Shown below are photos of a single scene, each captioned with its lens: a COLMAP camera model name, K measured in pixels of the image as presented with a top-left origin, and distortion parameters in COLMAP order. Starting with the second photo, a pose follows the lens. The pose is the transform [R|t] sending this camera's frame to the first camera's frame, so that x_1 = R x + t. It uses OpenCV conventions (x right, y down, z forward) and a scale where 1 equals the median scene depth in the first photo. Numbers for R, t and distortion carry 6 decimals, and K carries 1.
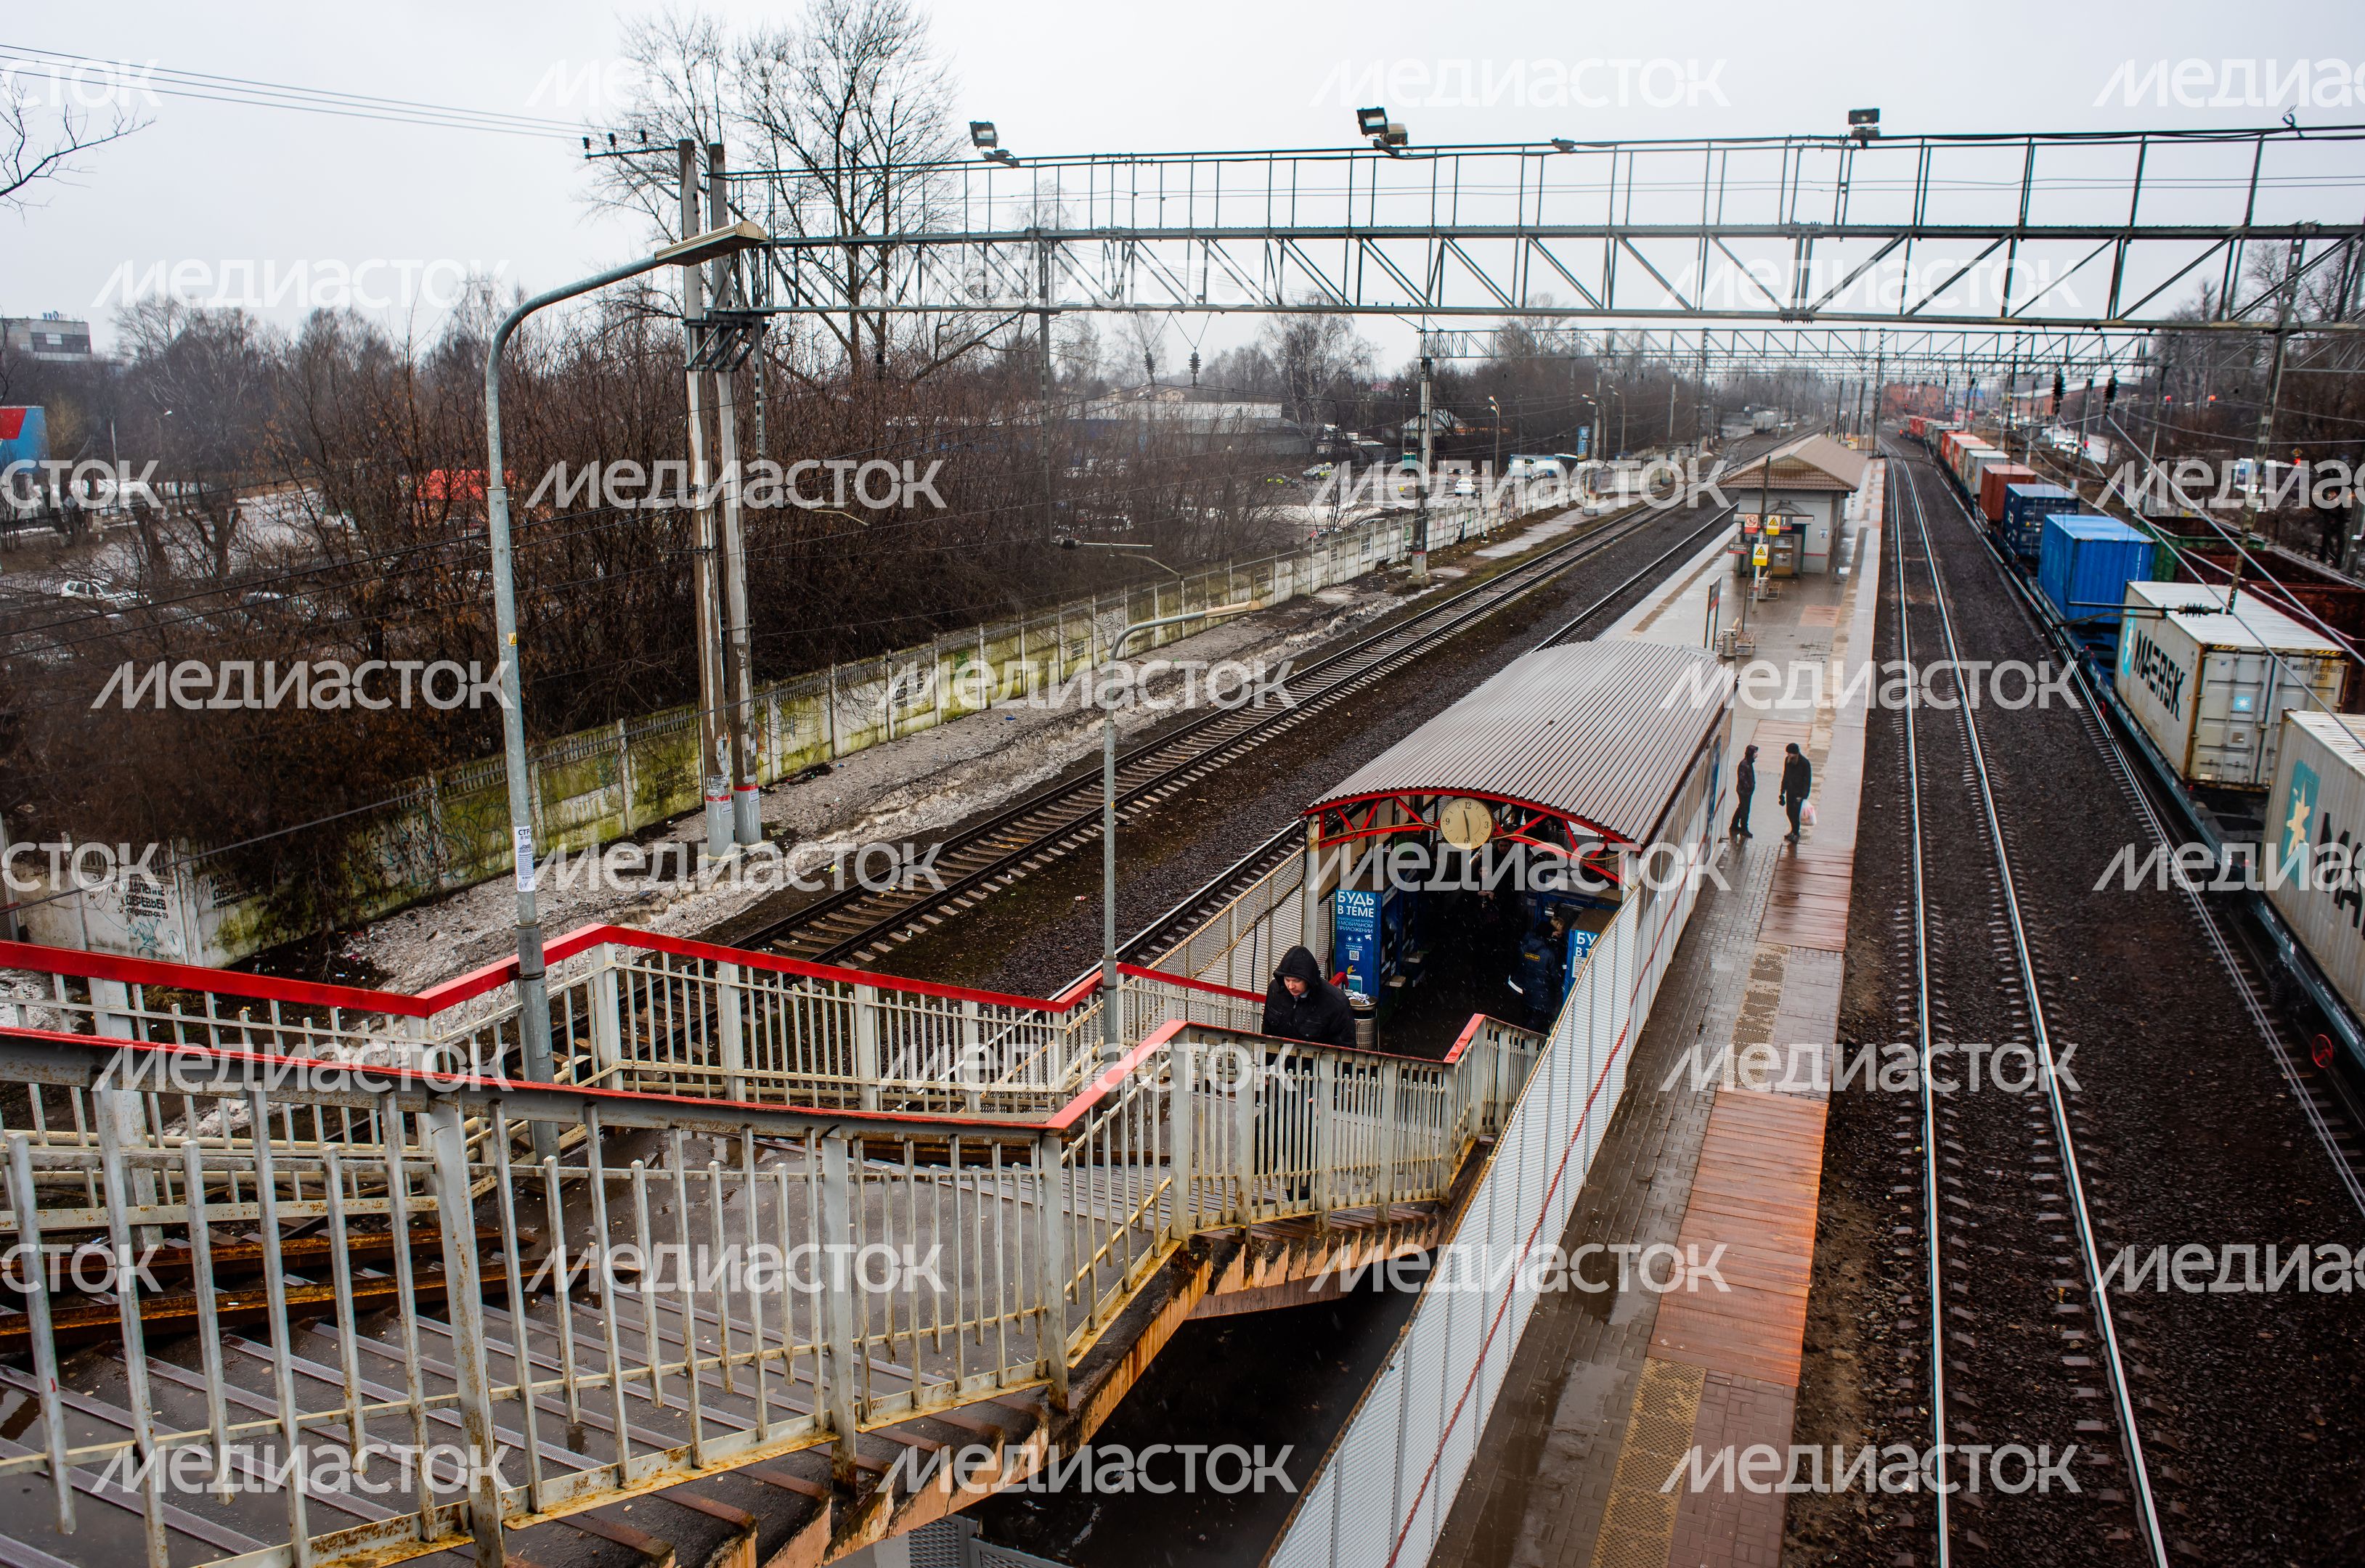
lens RADIAL K [[1756.4, 0, 1182.5], [0, 1756.4, 784.0], [0, 0, 1]] dist [-0.091585, 0.095392]
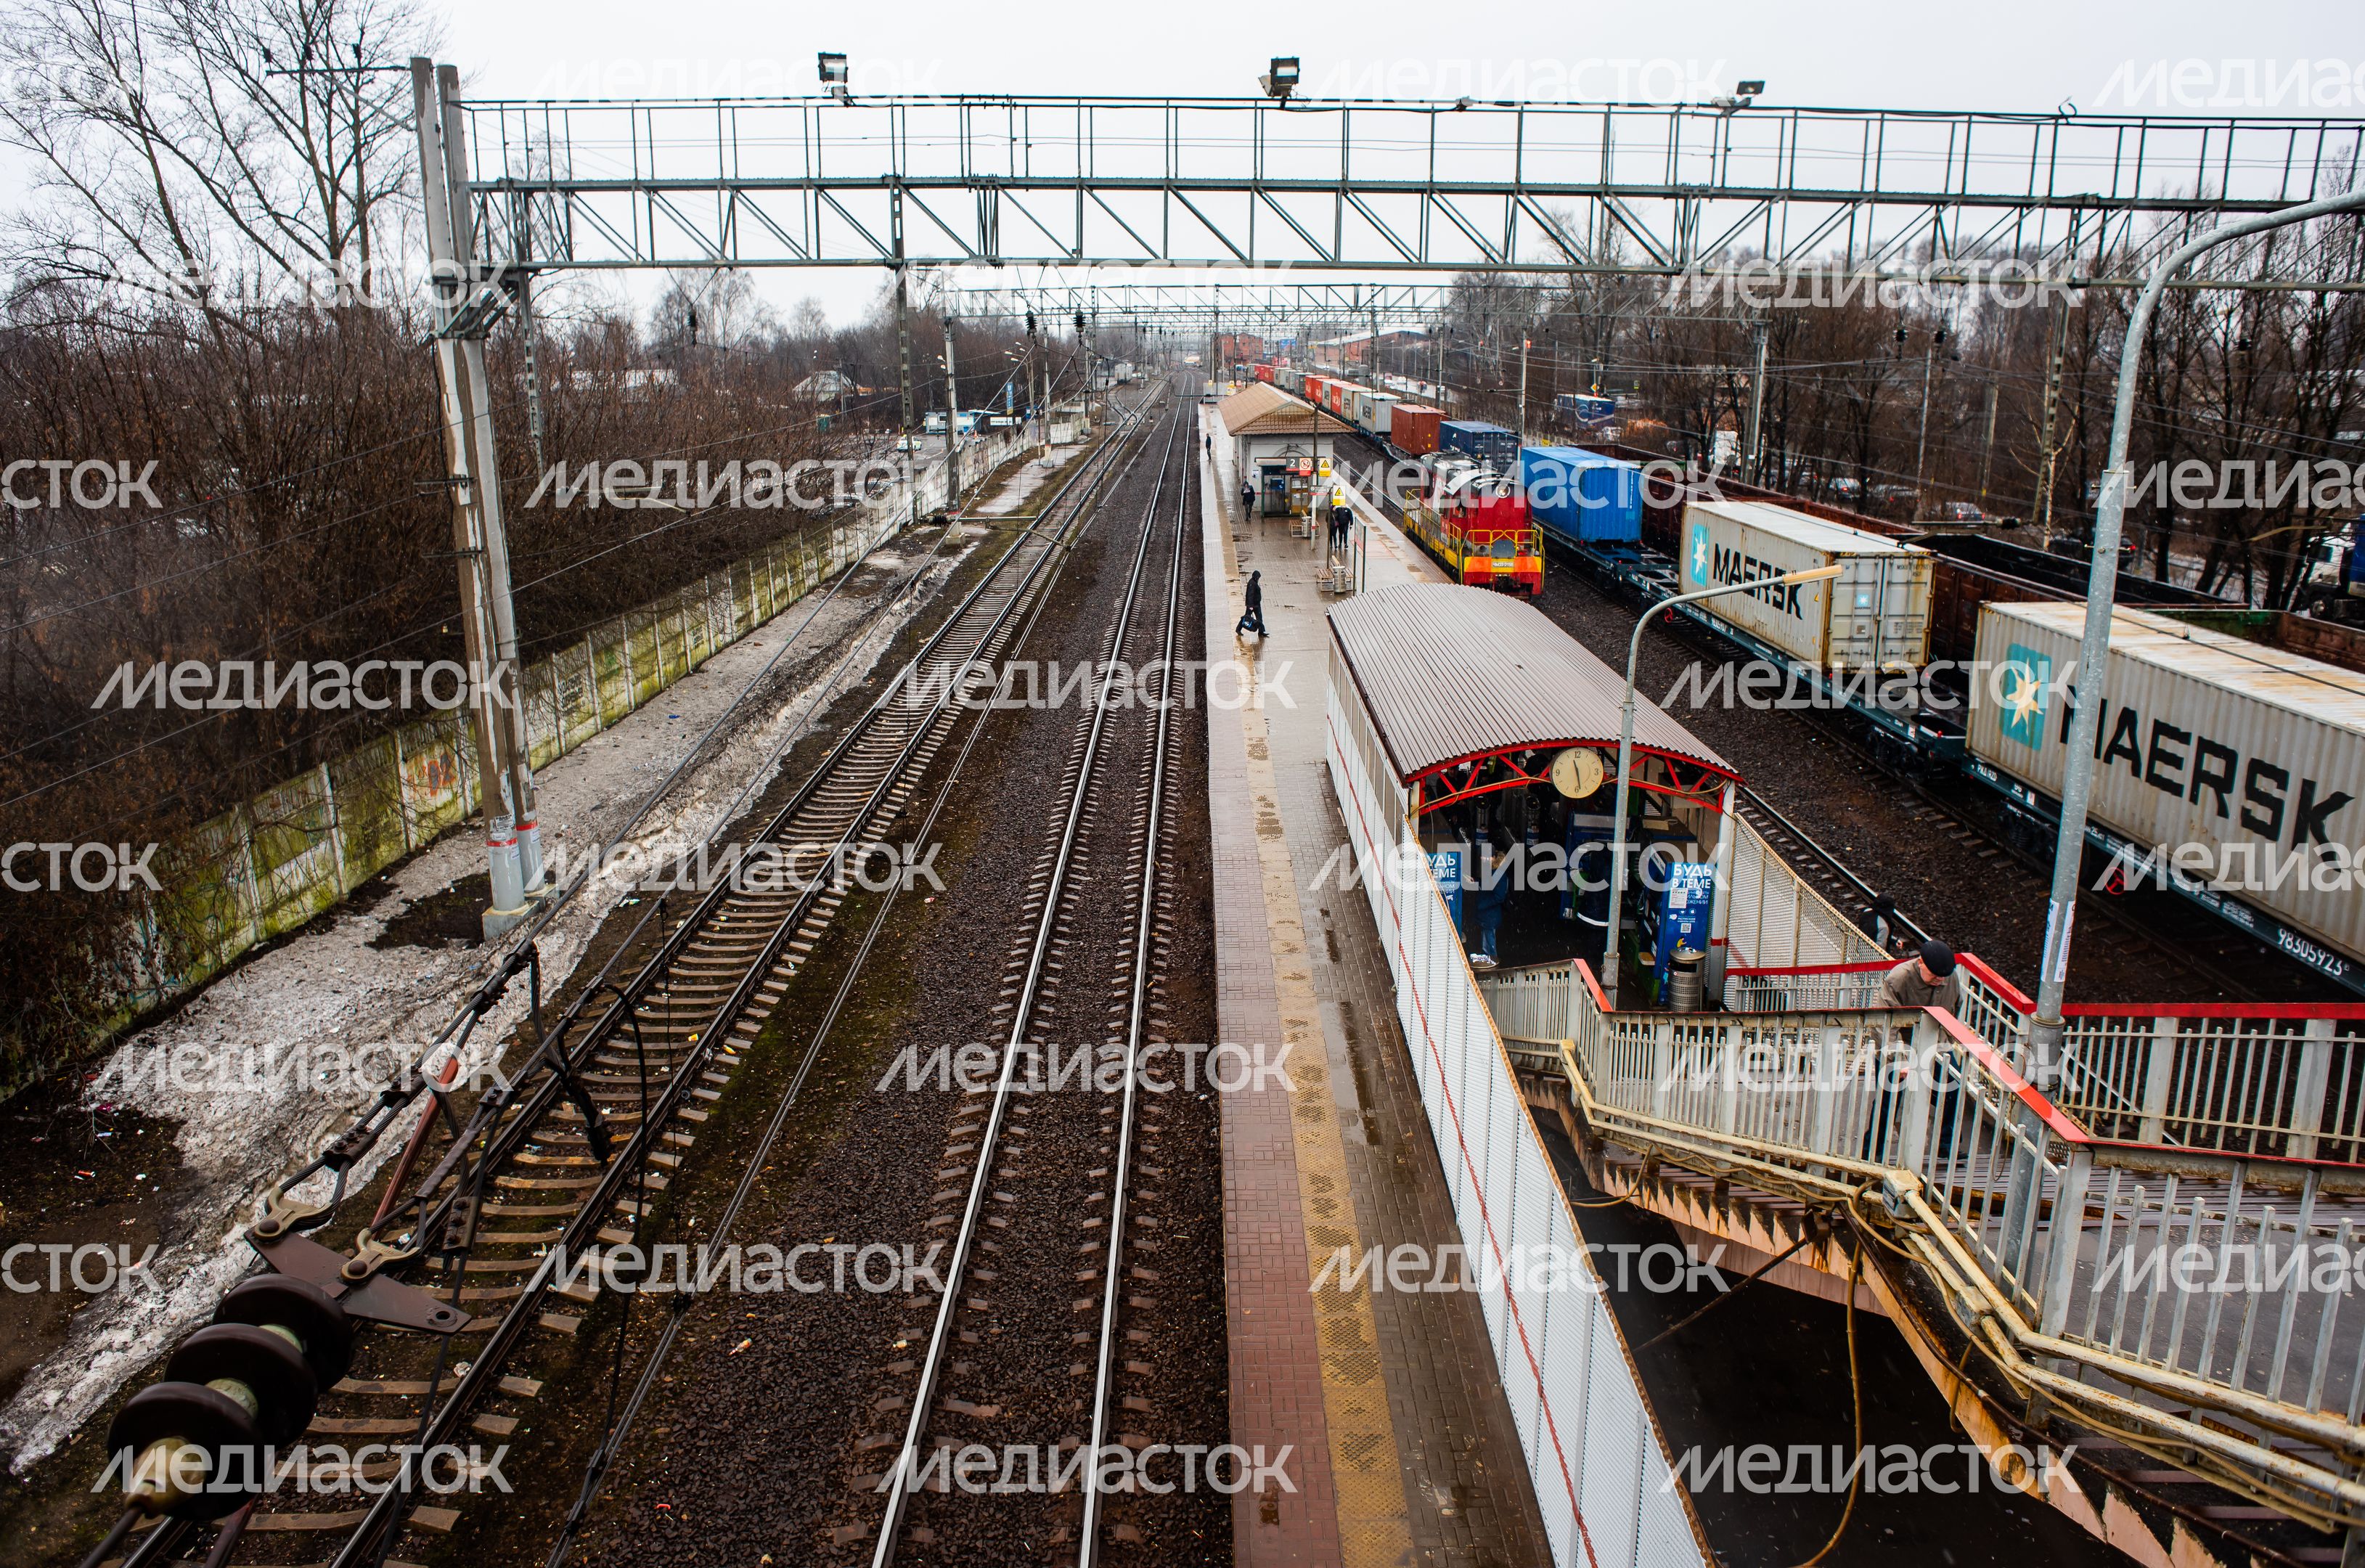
lens RADIAL K [[1718.4, 0, 1182.5], [0, 1718.4, 784.0], [0, 0, 1]] dist [-0.060716, 0.002805]
pose [[0.919055, -0.112755, 0.377656, -0.268882], [0.100833, 0.993582, 0.051265, -0.029123], [-0.381012, -0.009036, 0.924526, 0.102938]]
